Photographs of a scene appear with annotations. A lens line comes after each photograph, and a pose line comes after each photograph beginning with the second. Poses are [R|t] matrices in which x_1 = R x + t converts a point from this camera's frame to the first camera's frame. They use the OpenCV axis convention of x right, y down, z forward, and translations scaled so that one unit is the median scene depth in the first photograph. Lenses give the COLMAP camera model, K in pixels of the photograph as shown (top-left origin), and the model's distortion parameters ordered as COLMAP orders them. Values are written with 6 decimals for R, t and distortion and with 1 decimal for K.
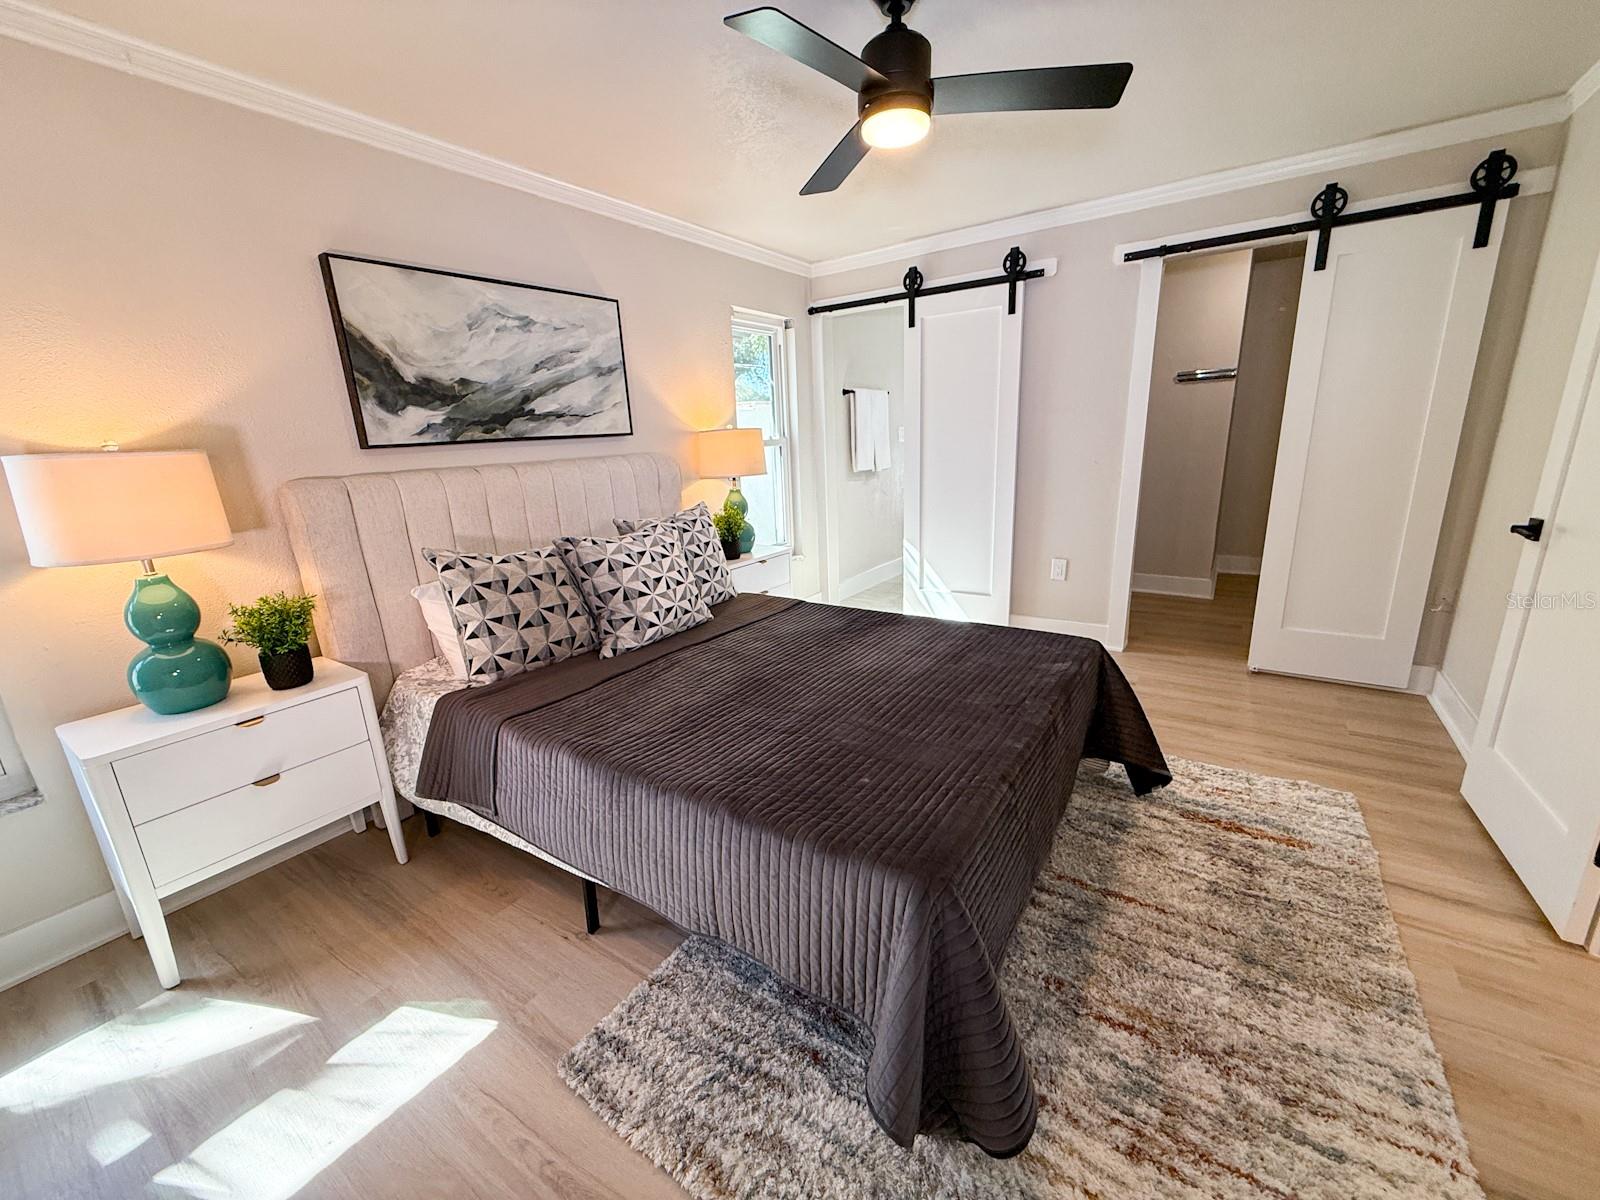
lens RADIAL K [[635.3, 0, 794.5], [0, 635.3, 600.0], [0, 0, 1]] dist [-0.000370, 0.000076]
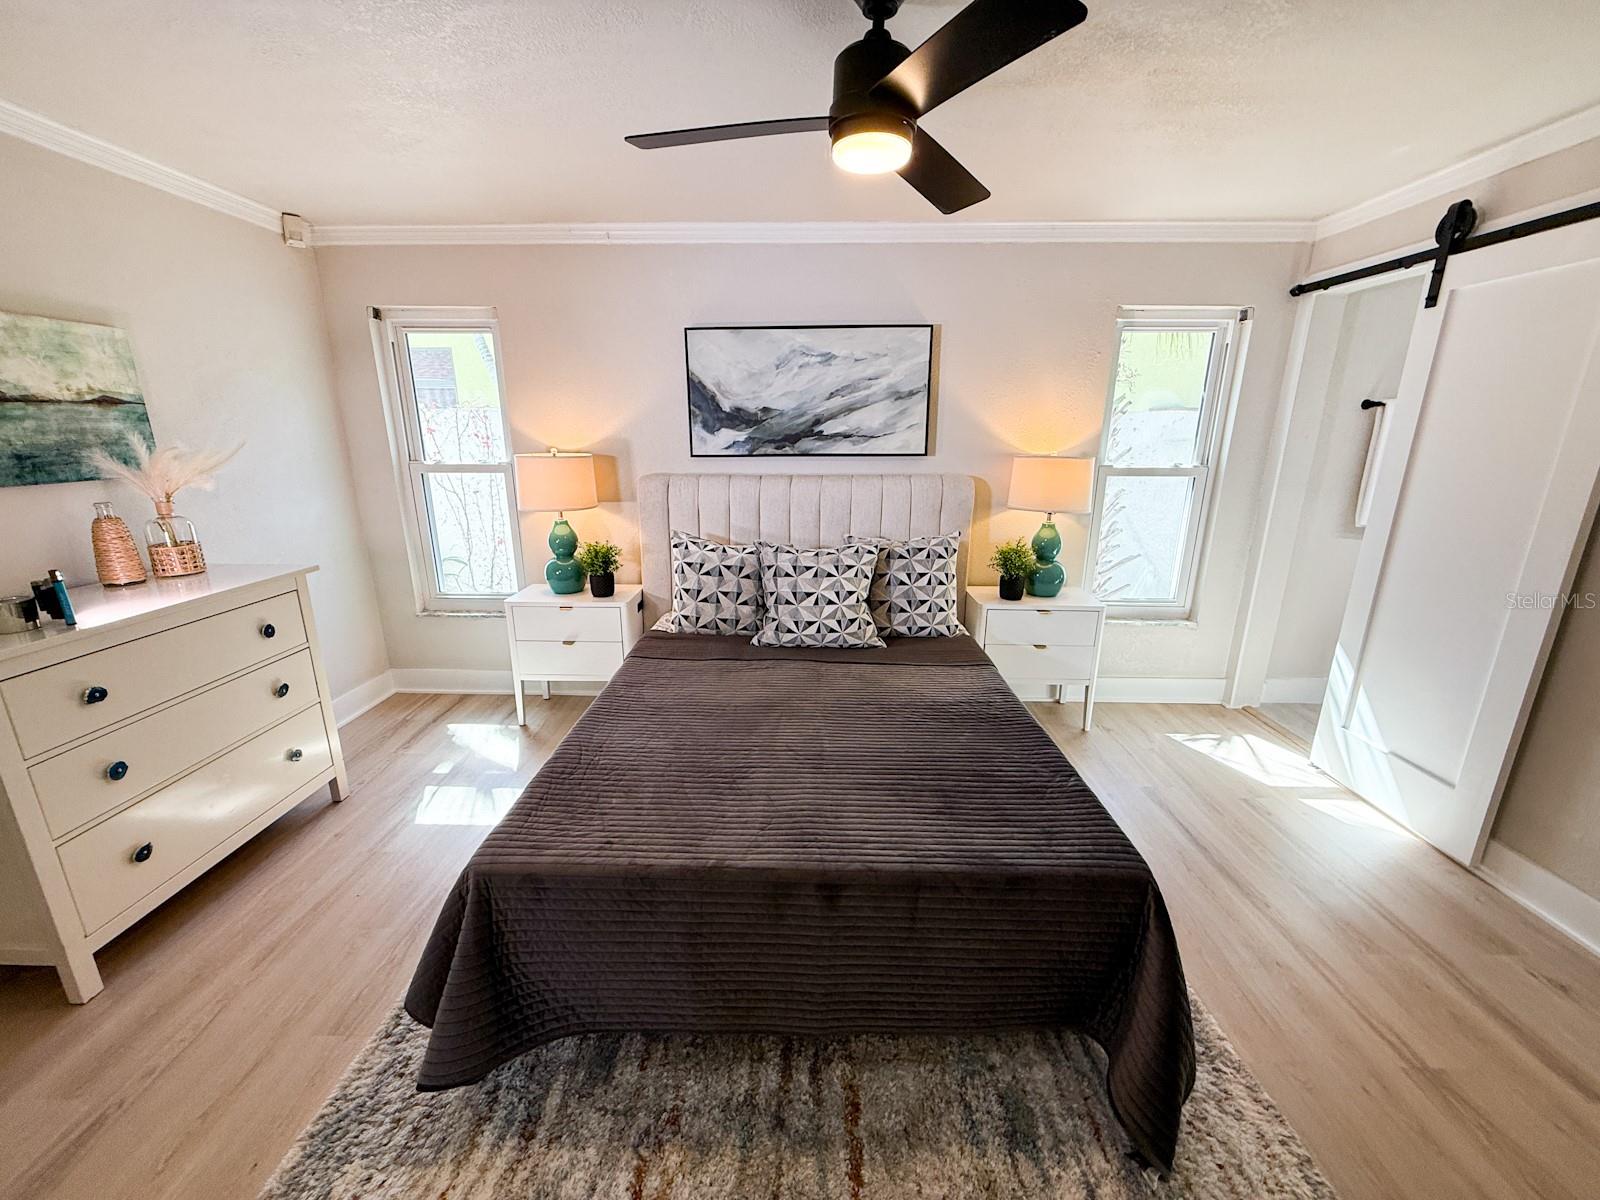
lens RADIAL K [[635.3, 0, 794.5], [0, 635.3, 600.0], [0, 0, 1]] dist [-0.000370, 0.000076]
pose [[0.547734, 0.264490, -0.793746, 0.628489], [-0.239969, 0.958520, 0.153802, -0.179519], [0.801500, 0.106232, 0.588483, 0.315896]]
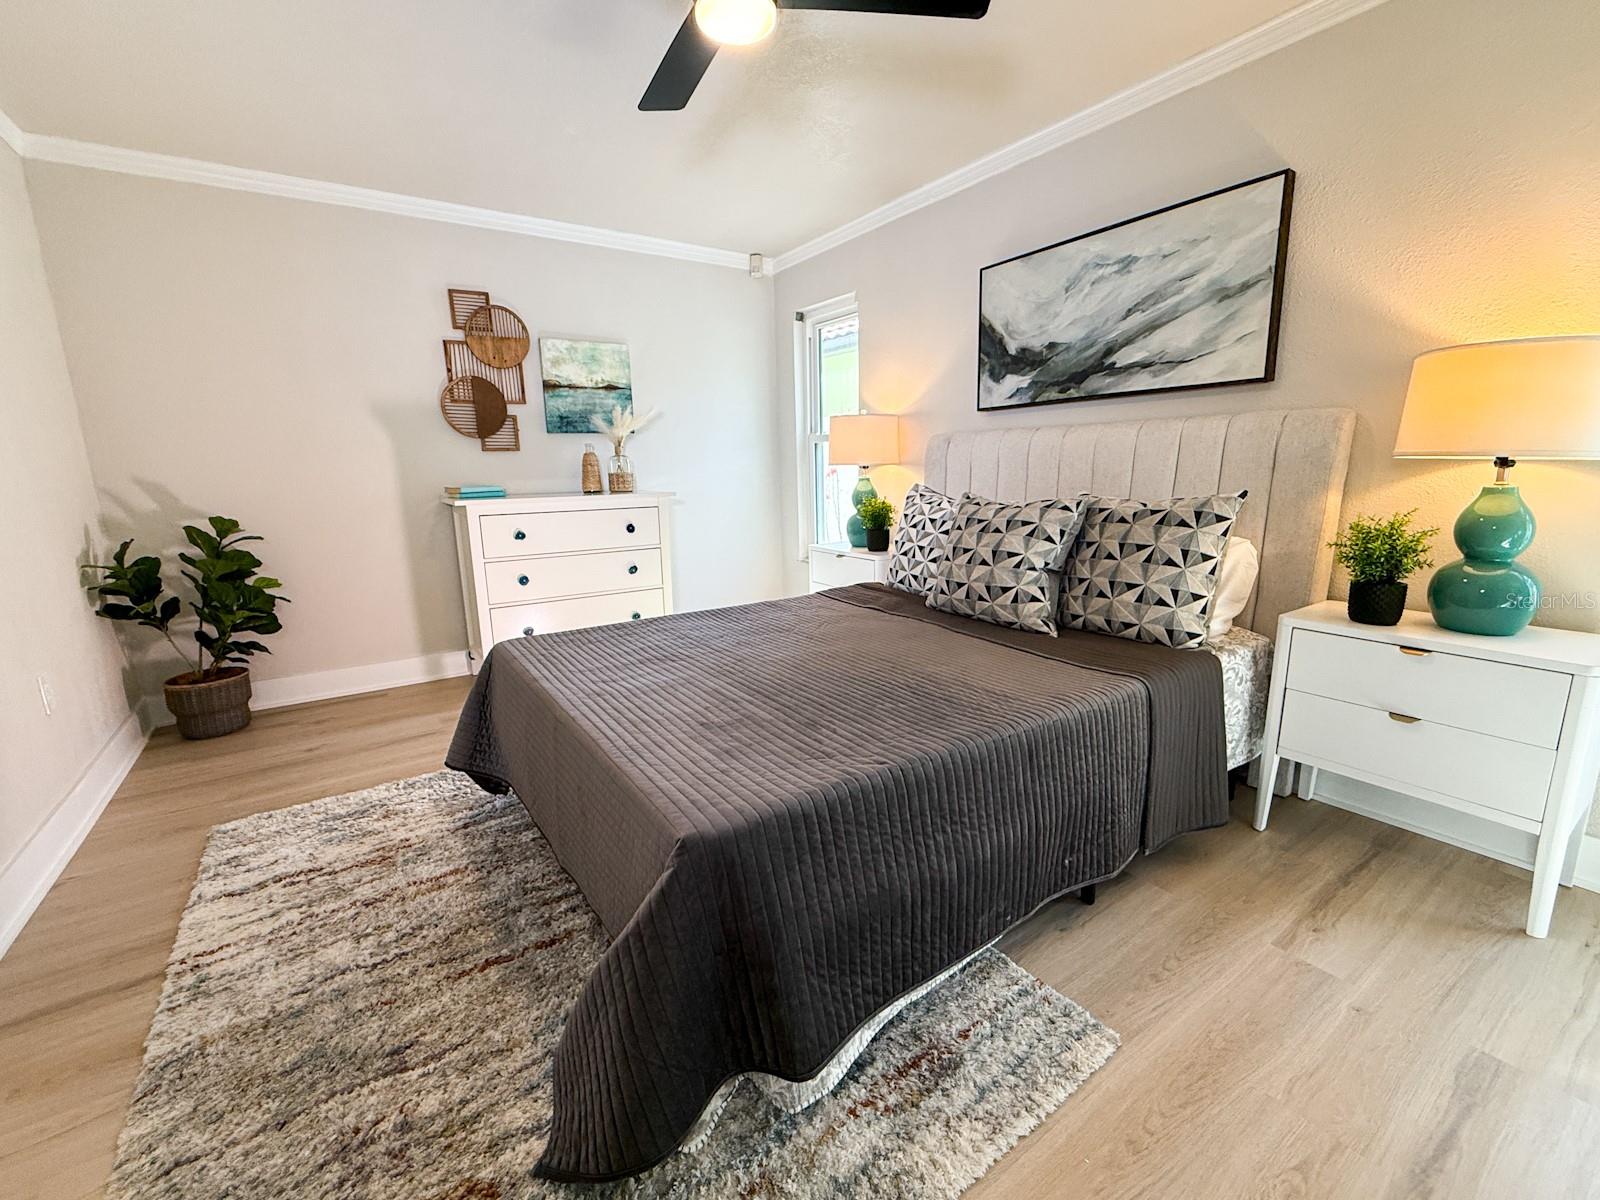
lens RADIAL K [[679.1, 0, 800.0], [0, 679.1, 600.0], [0, 0, 1]] dist [0.001771, 0.000054]
pose [[-0.358527, 0.237844, -0.902712, 0.745388], [-0.203152, 0.923945, 0.324123, -0.226287], [0.911146, 0.299595, -0.282941, 1.038467]]
